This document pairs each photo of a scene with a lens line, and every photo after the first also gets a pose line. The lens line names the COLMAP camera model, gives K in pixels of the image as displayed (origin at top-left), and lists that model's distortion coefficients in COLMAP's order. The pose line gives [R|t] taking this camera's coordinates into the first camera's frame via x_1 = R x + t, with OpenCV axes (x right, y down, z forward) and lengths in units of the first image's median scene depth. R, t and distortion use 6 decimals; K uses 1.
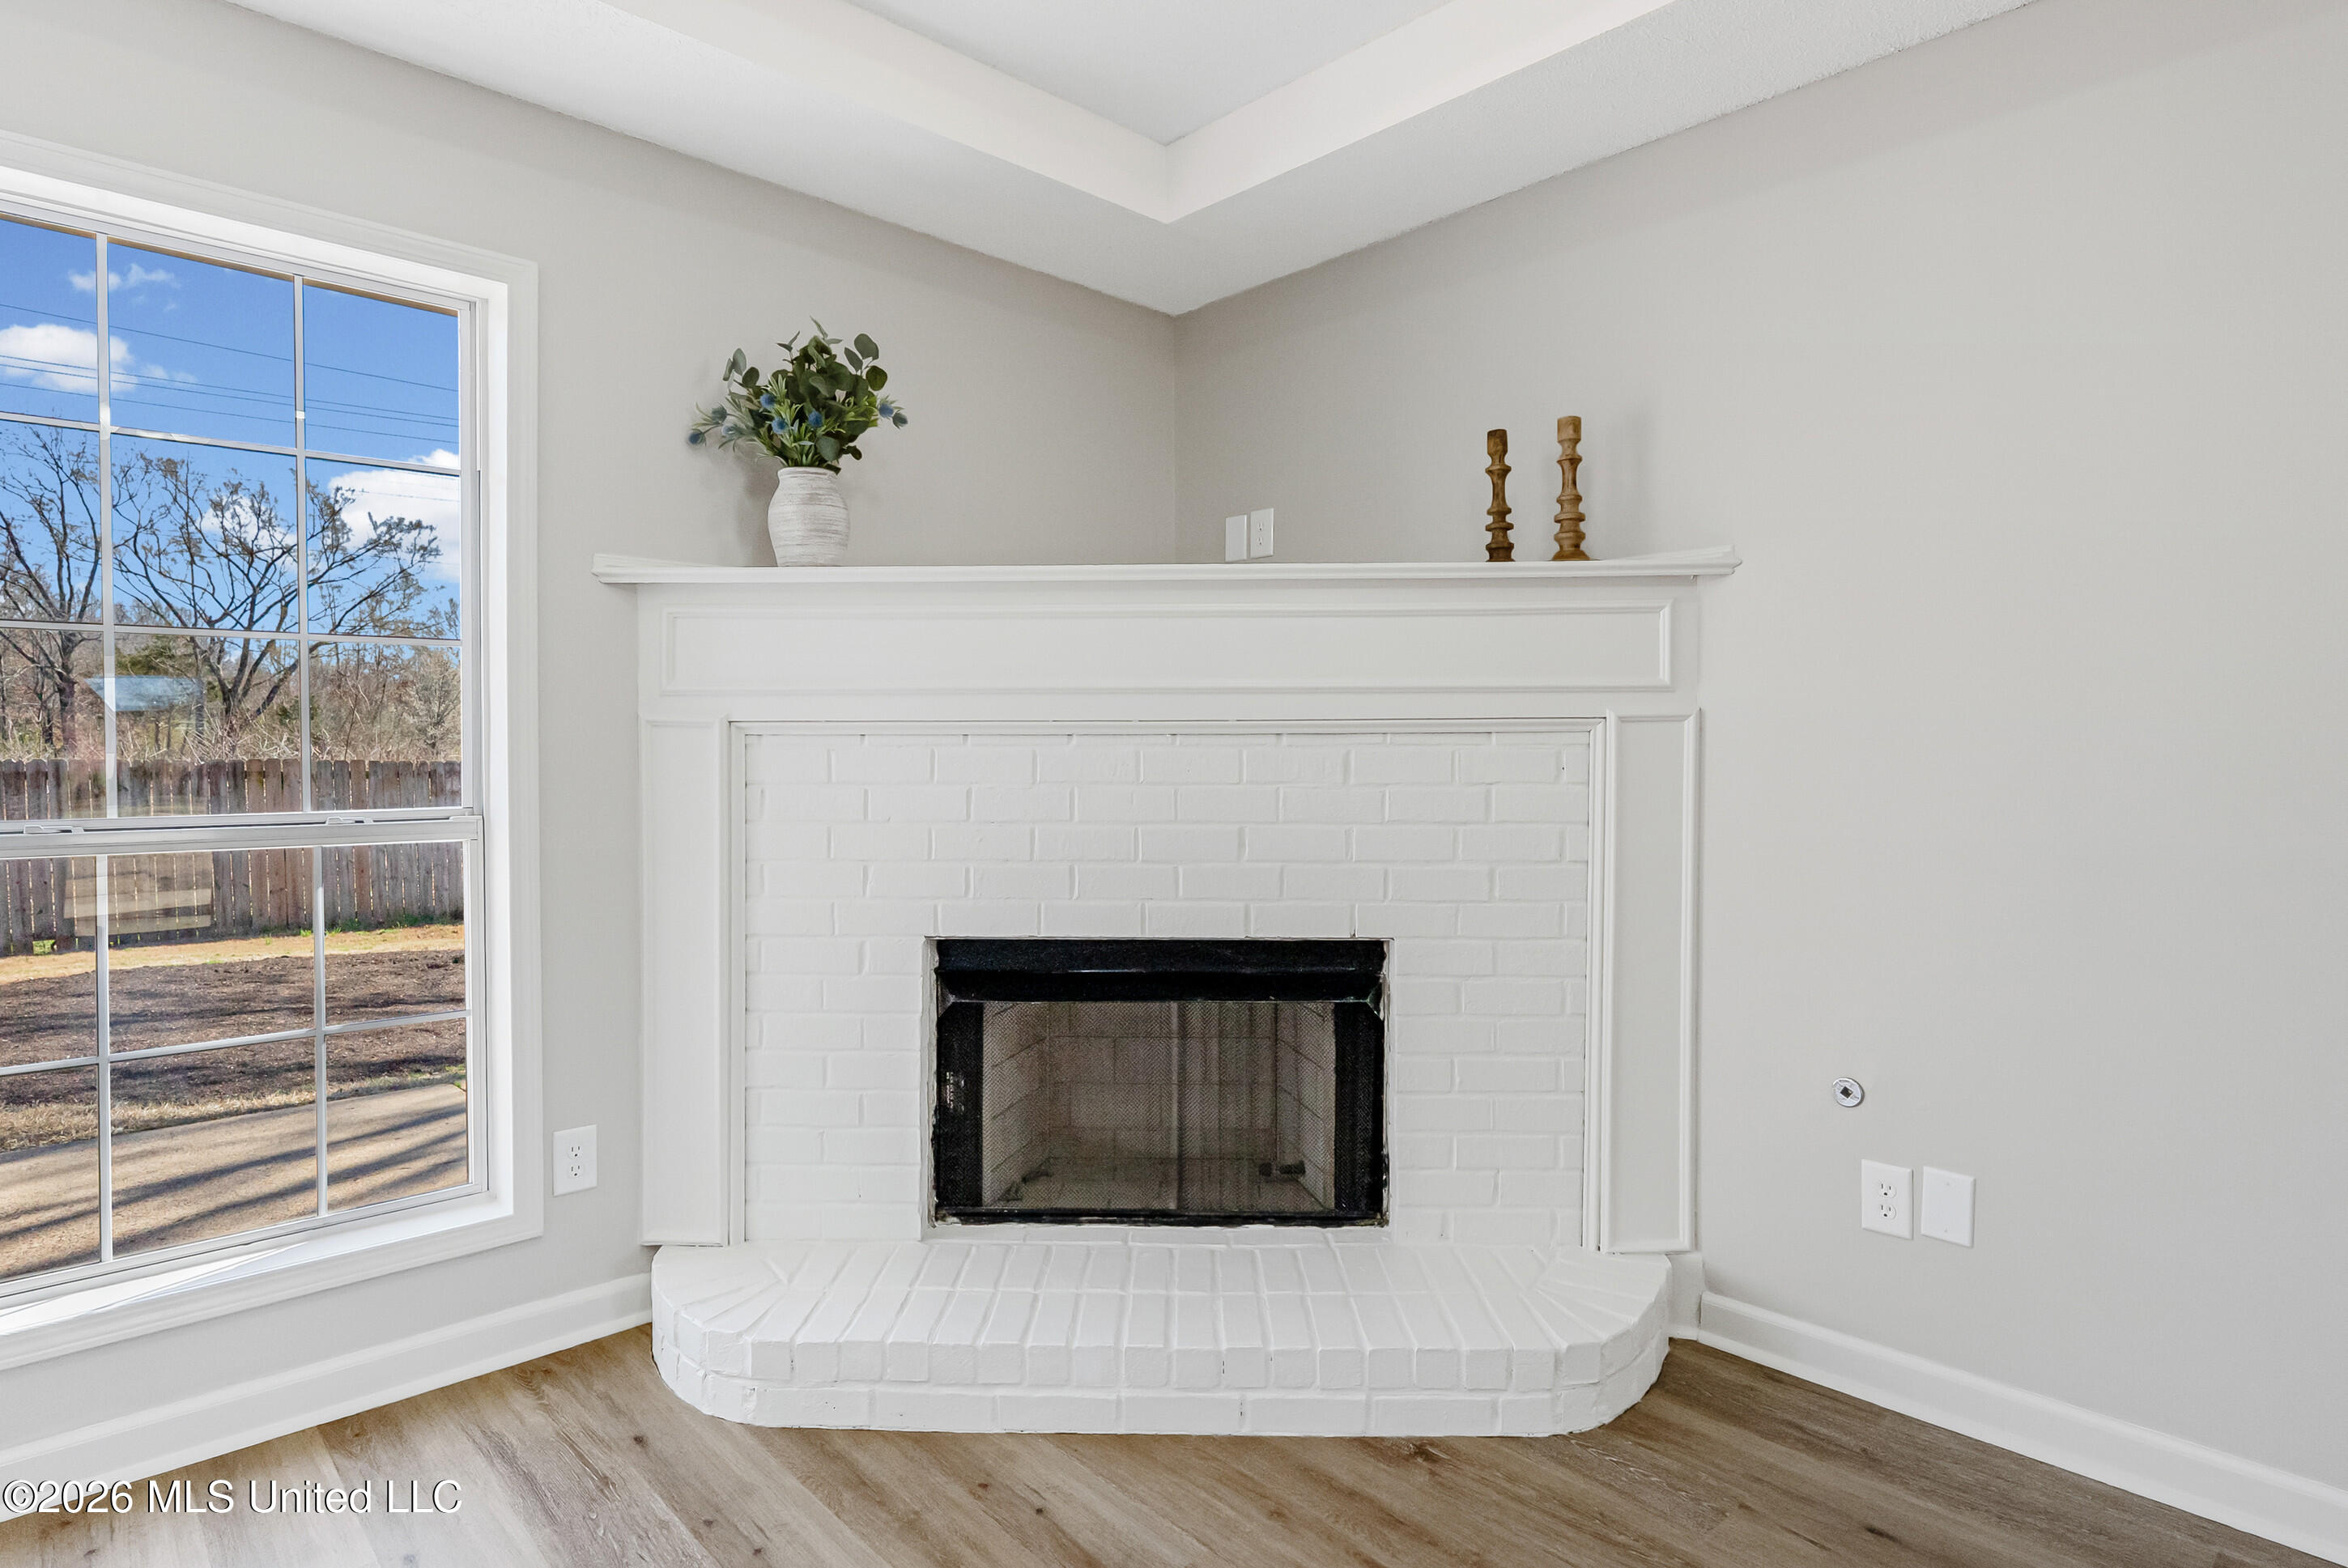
lens RADIAL K [[1237.3, 0, 1173.2], [0, 1237.3, 768.9], [0, 0, 1]] dist [-0.007361, -0.000658]
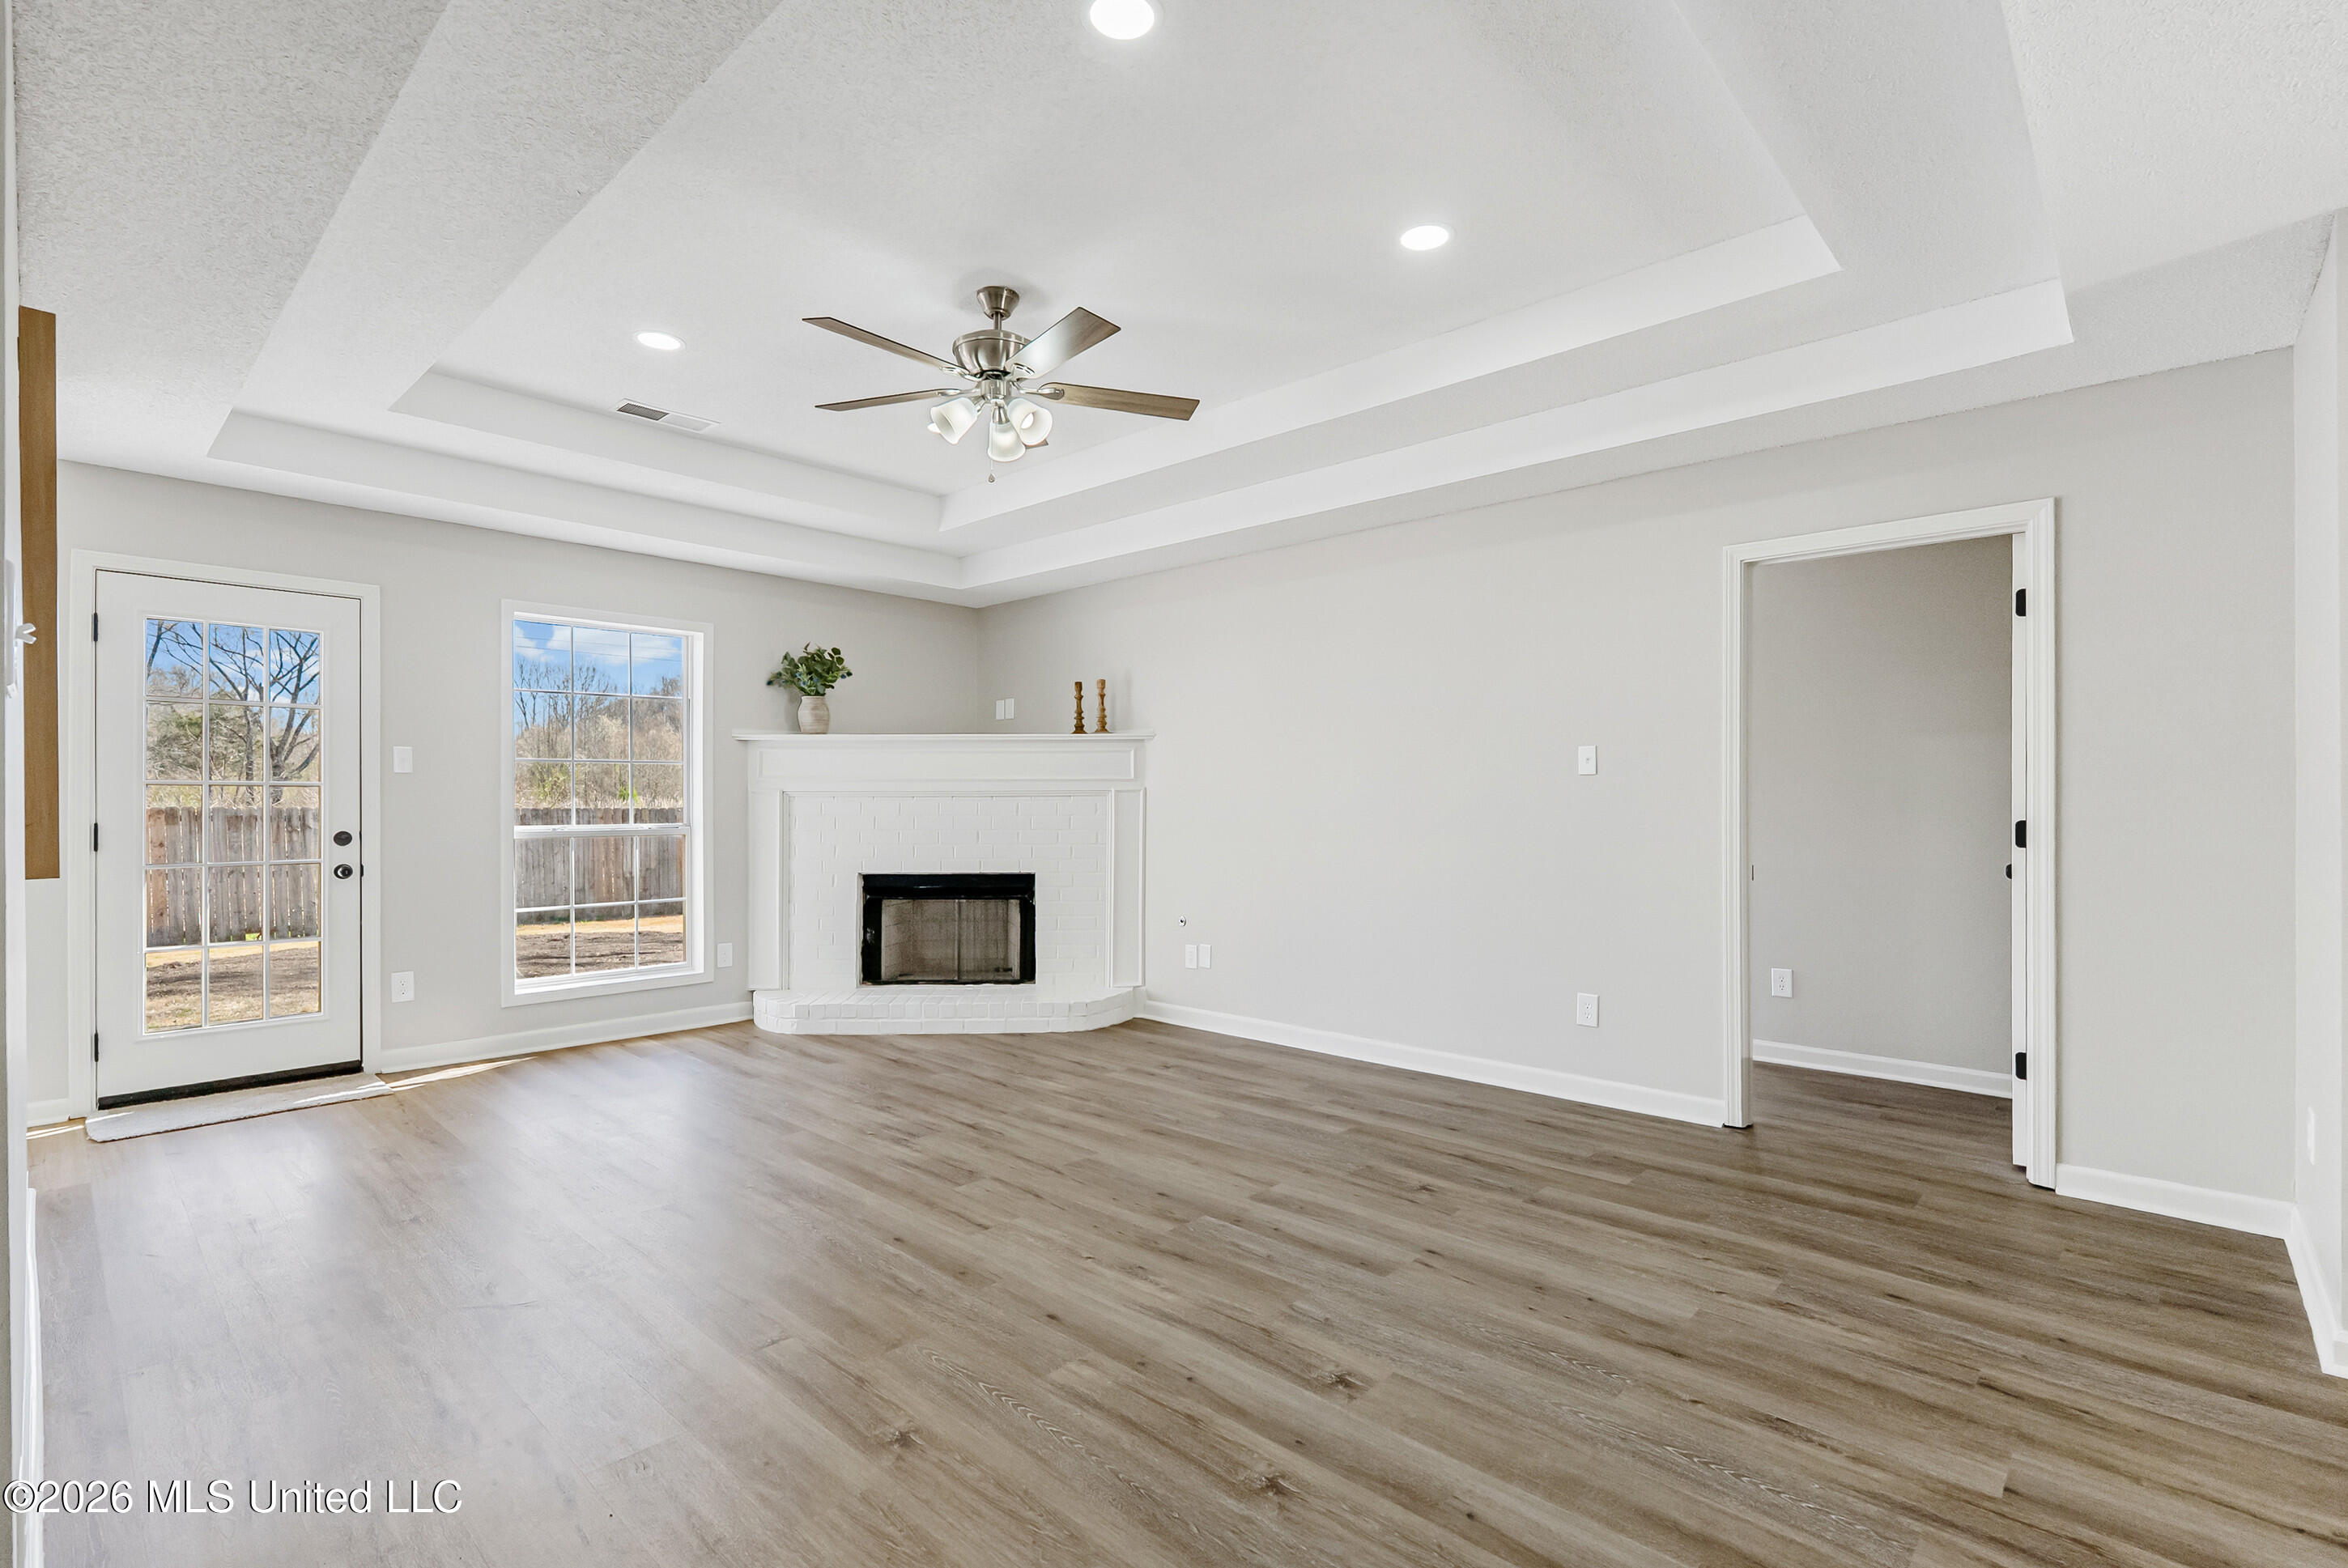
lens RADIAL K [[1061.6, 0, 1176.4], [0, 1061.6, 799.7], [0, 0, 1]] dist [0.003698, 0.000358]
pose [[0.998072, -0.000239, 0.062068, 0.330117], [0.001126, 0.999898, -0.014244, 0.011255], [-0.062058, 0.014286, 0.997970, -1.282985]]
